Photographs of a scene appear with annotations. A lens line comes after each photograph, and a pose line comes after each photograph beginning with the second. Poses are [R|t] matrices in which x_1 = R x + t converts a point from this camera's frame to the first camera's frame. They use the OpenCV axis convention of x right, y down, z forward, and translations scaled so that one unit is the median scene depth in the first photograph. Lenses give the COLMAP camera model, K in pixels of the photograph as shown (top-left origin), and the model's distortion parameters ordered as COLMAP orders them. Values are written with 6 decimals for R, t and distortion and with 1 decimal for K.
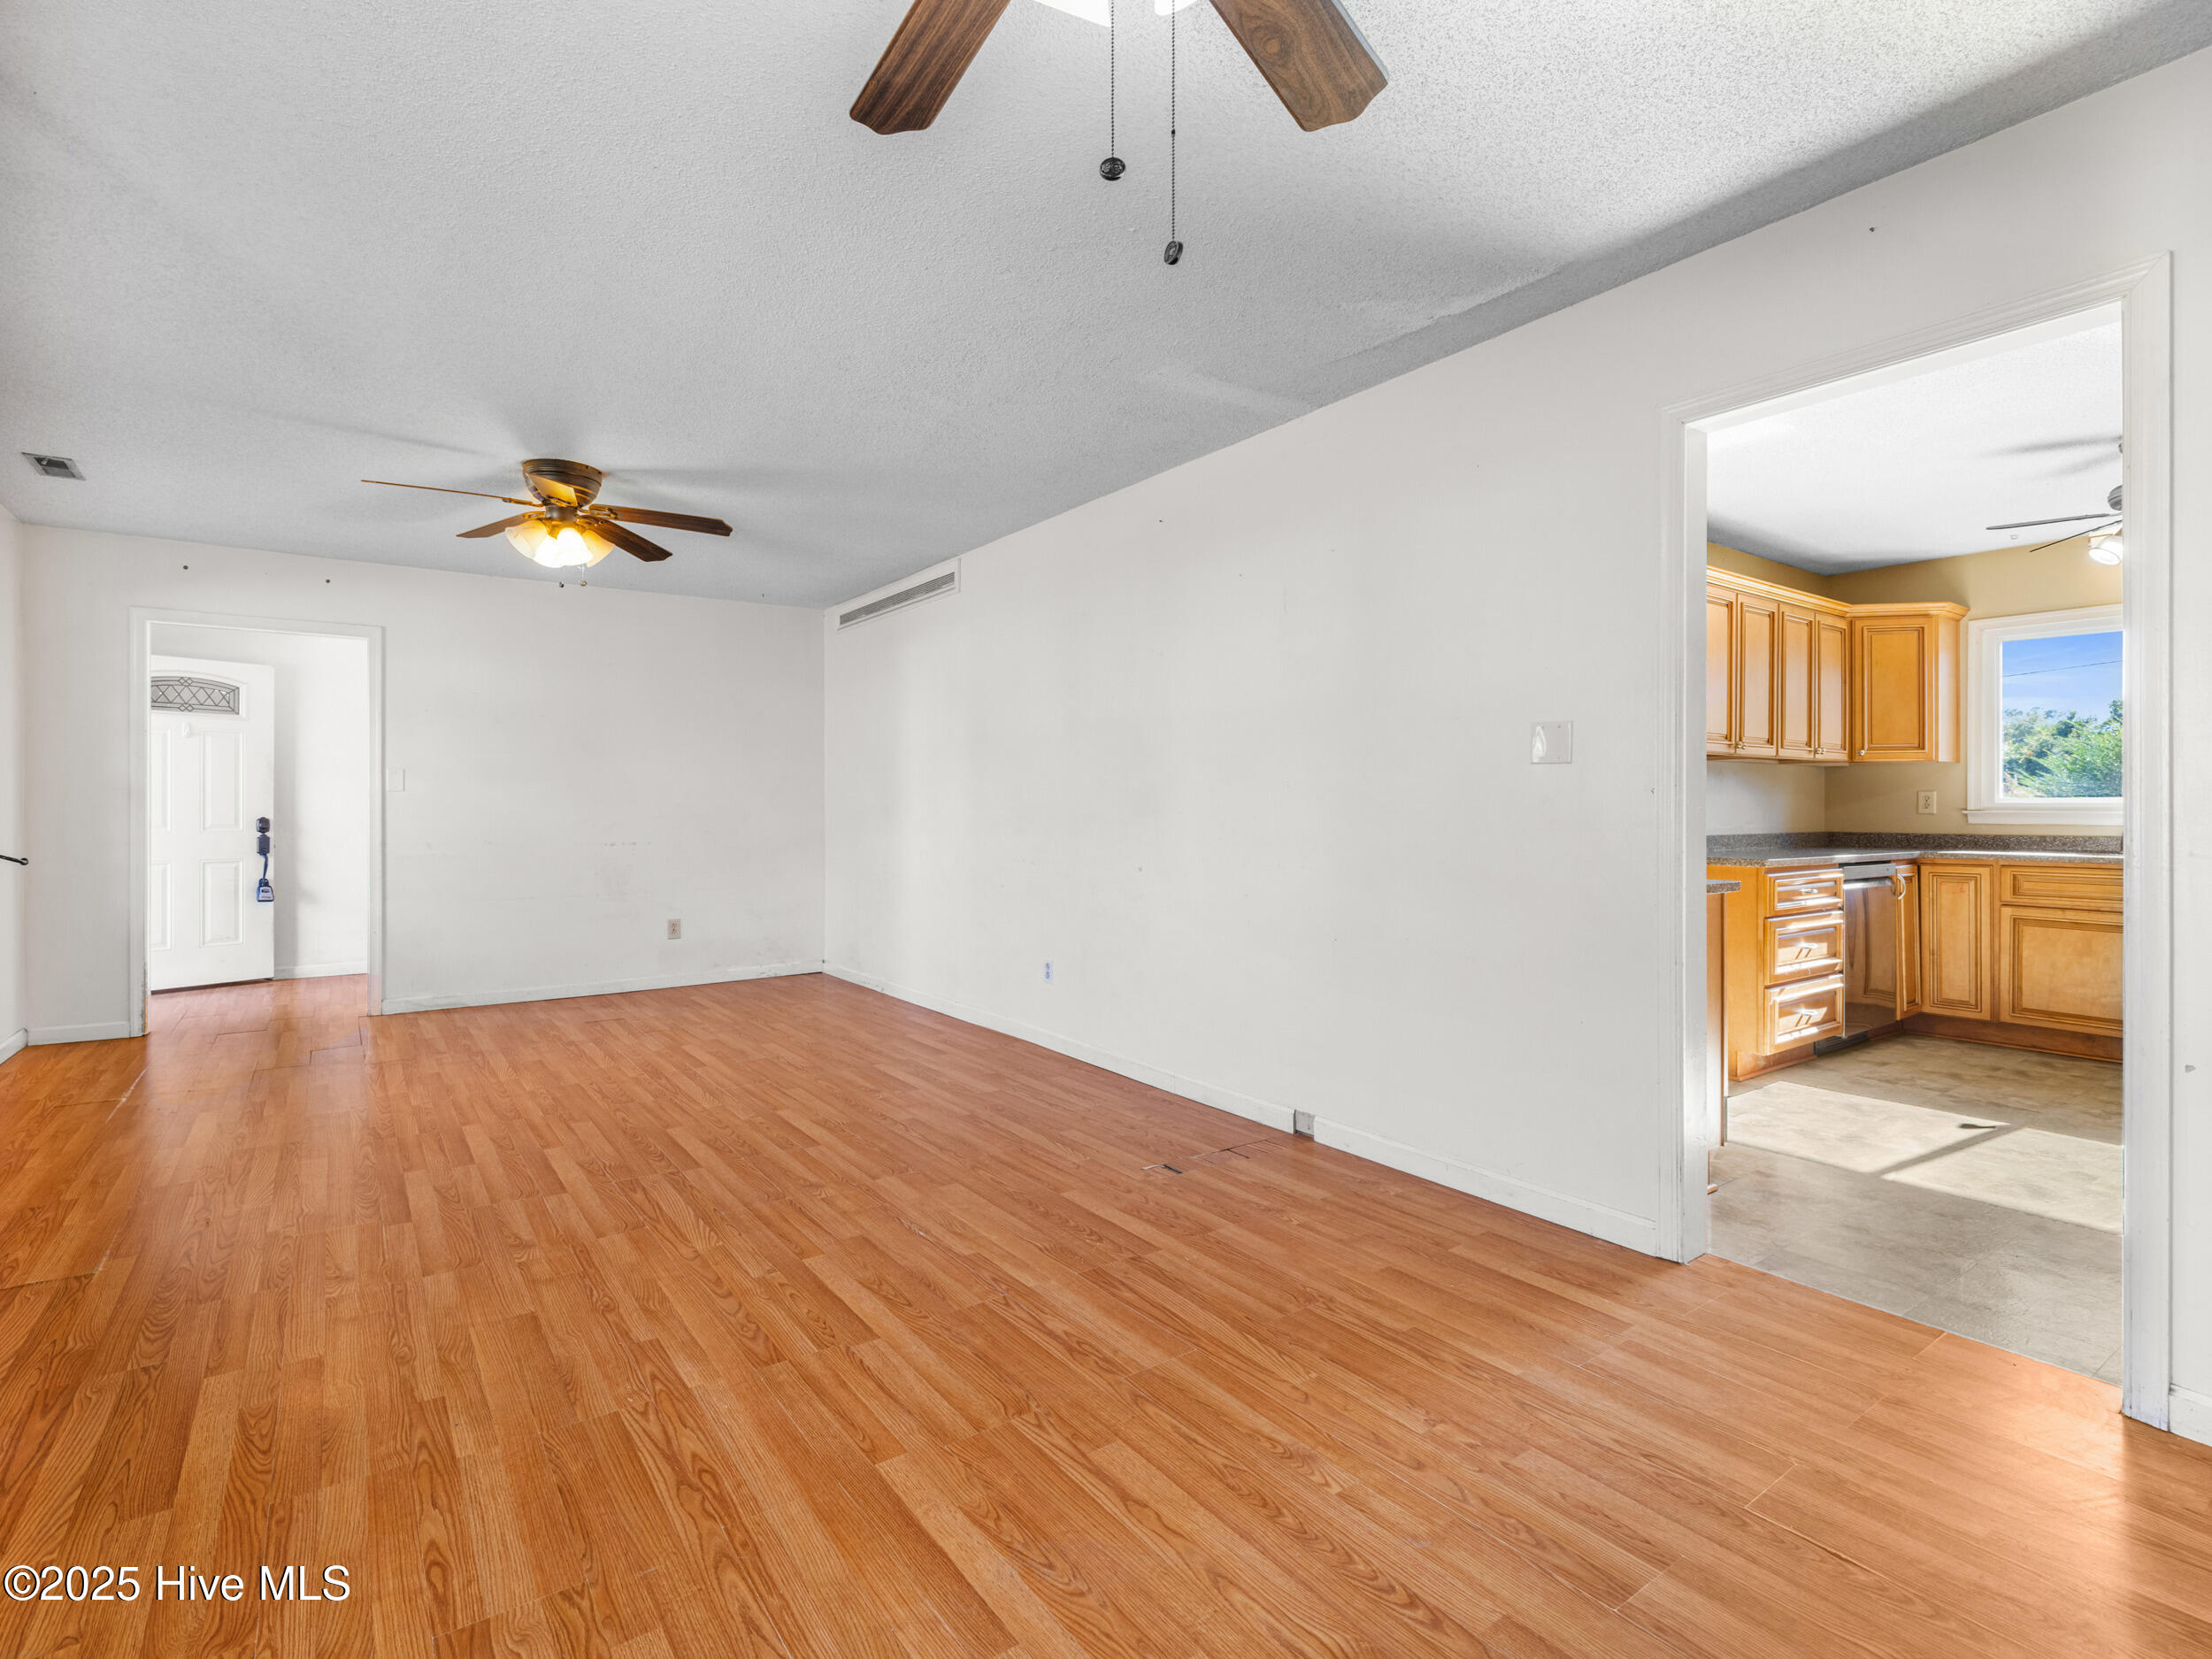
lens RADIAL K [[1055.3, 0, 1068.4], [0, 1055.3, 809.0], [0, 0, 1]] dist [-0.000505, 0.000295]
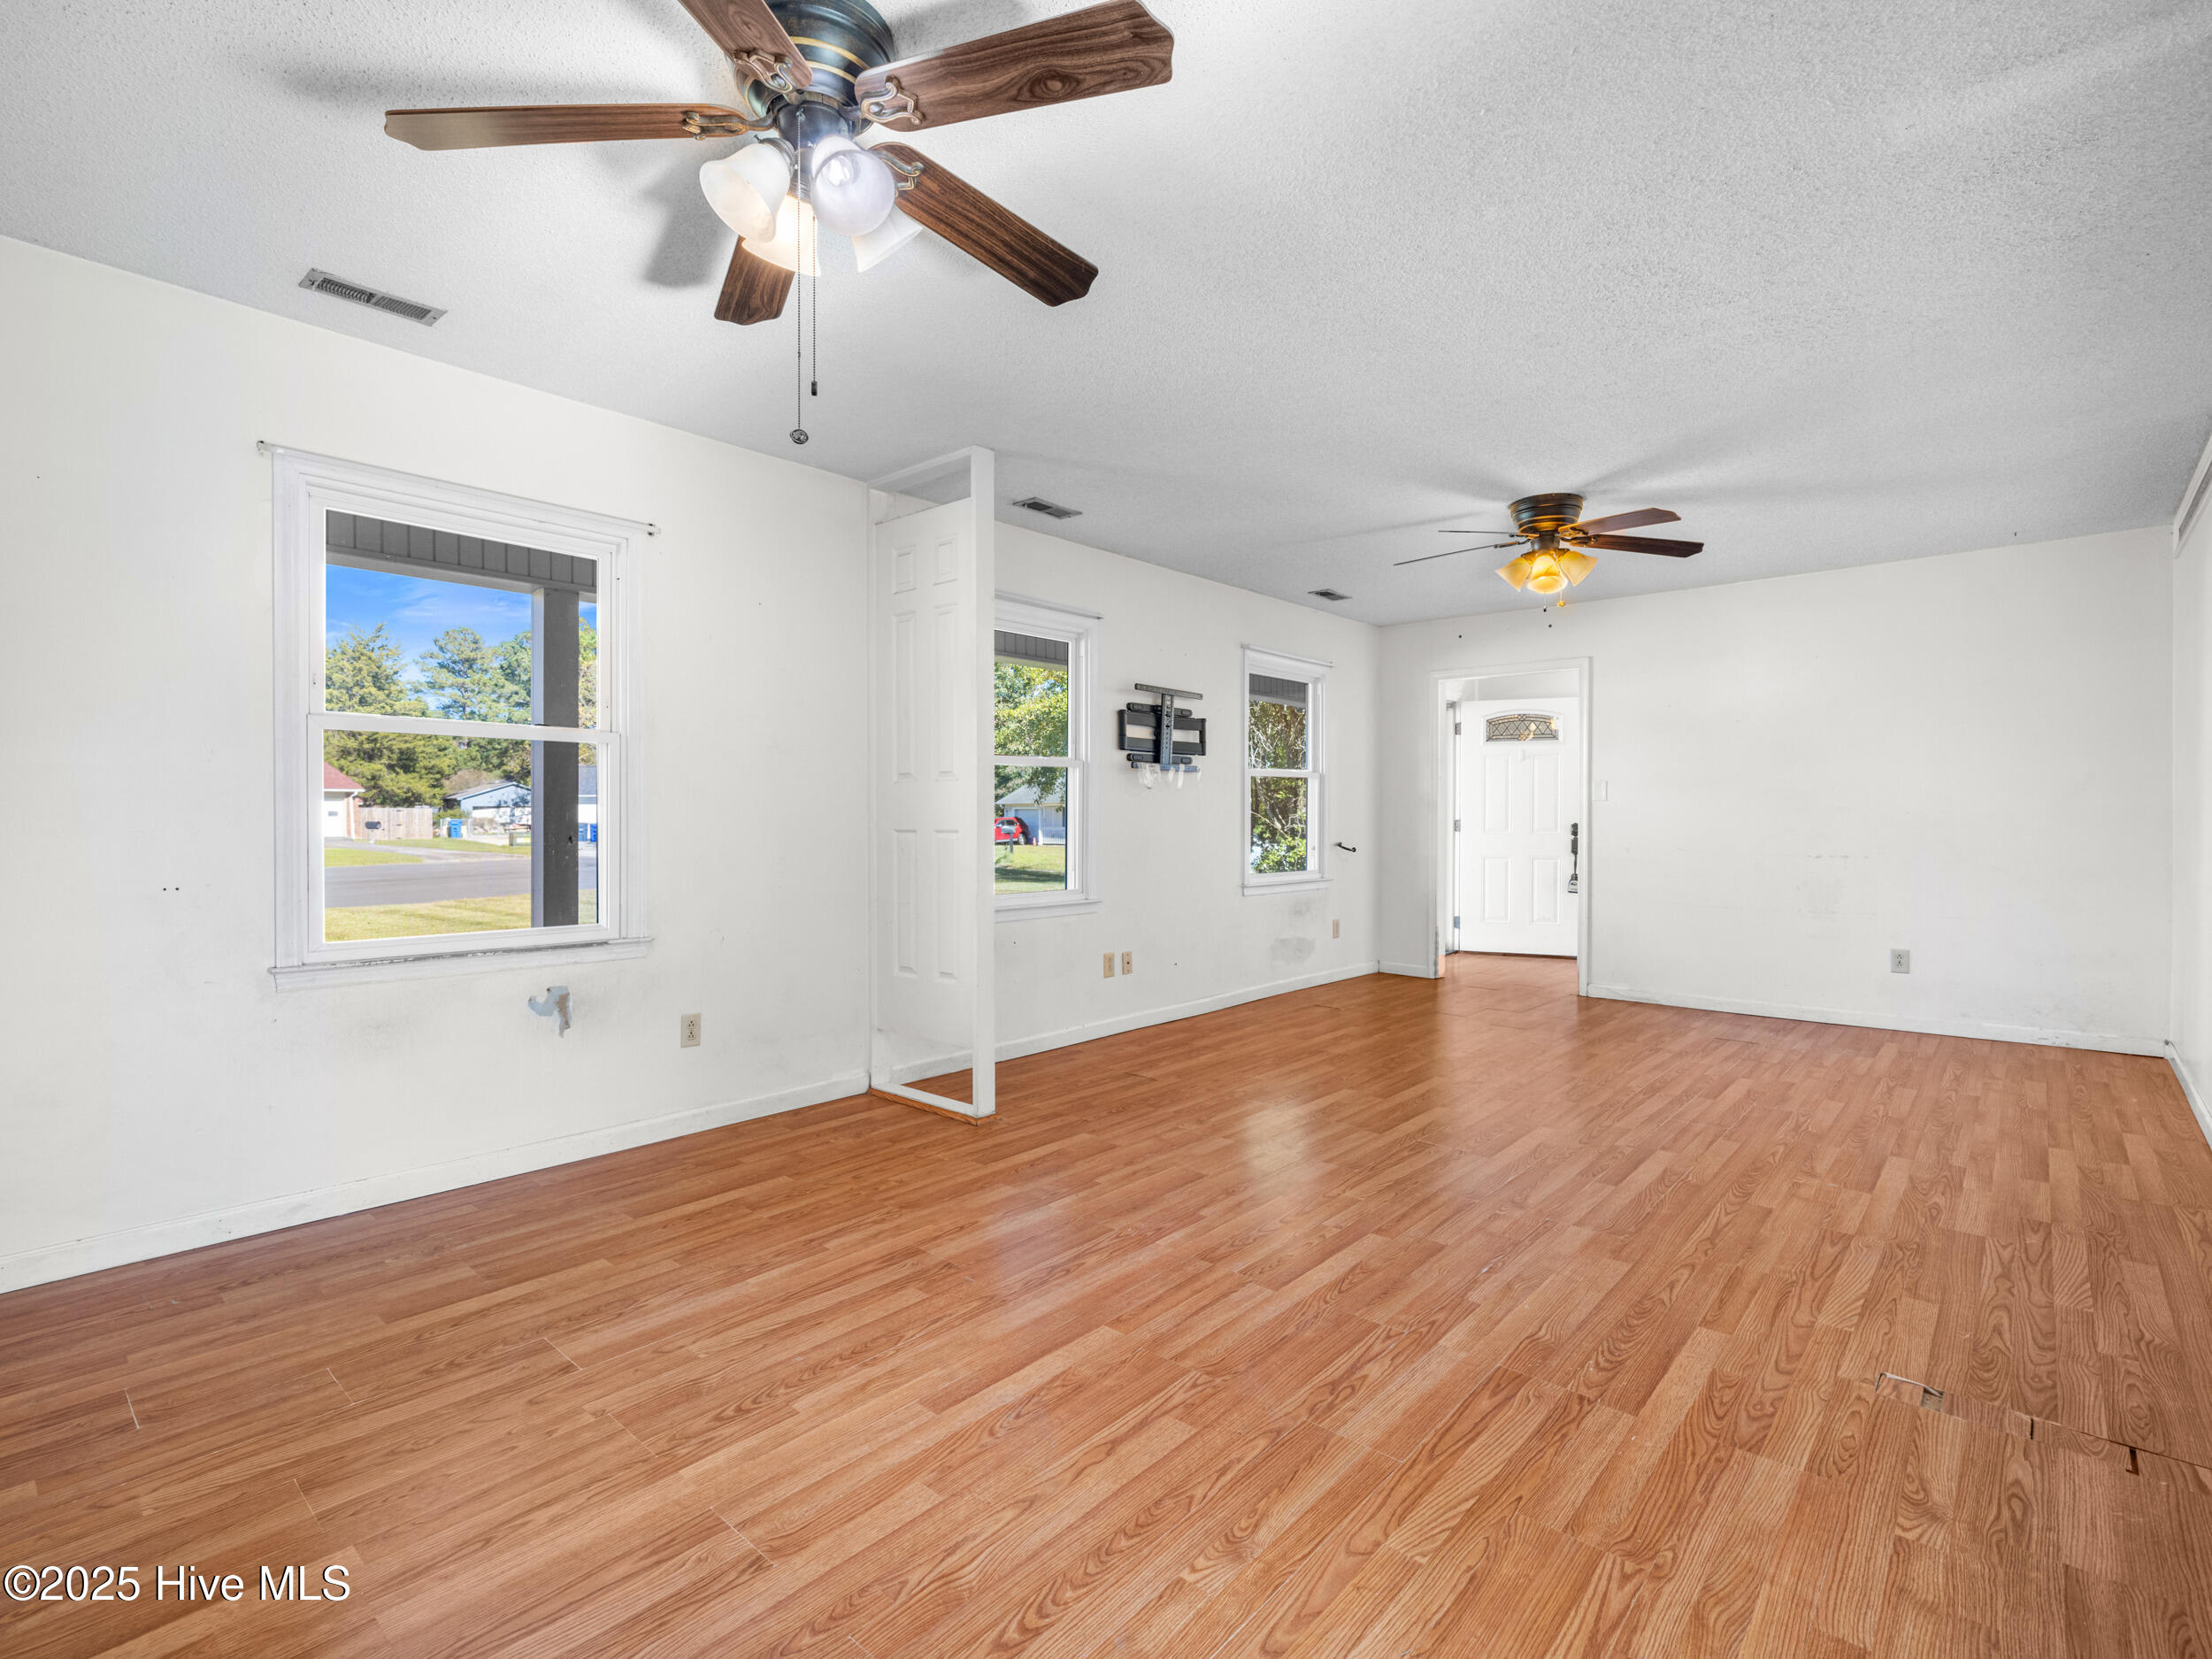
lens RADIAL K [[1055.3, 0, 1101.0], [0, 1055.3, 826.5], [0, 0, 1]] dist [-0.000505, 0.000295]
pose [[0.238260, 0.012002, -0.971127, 0.696139], [-0.002442, 0.999928, 0.011759, -0.001985], [0.971198, -0.000430, 0.238272, 0.452464]]
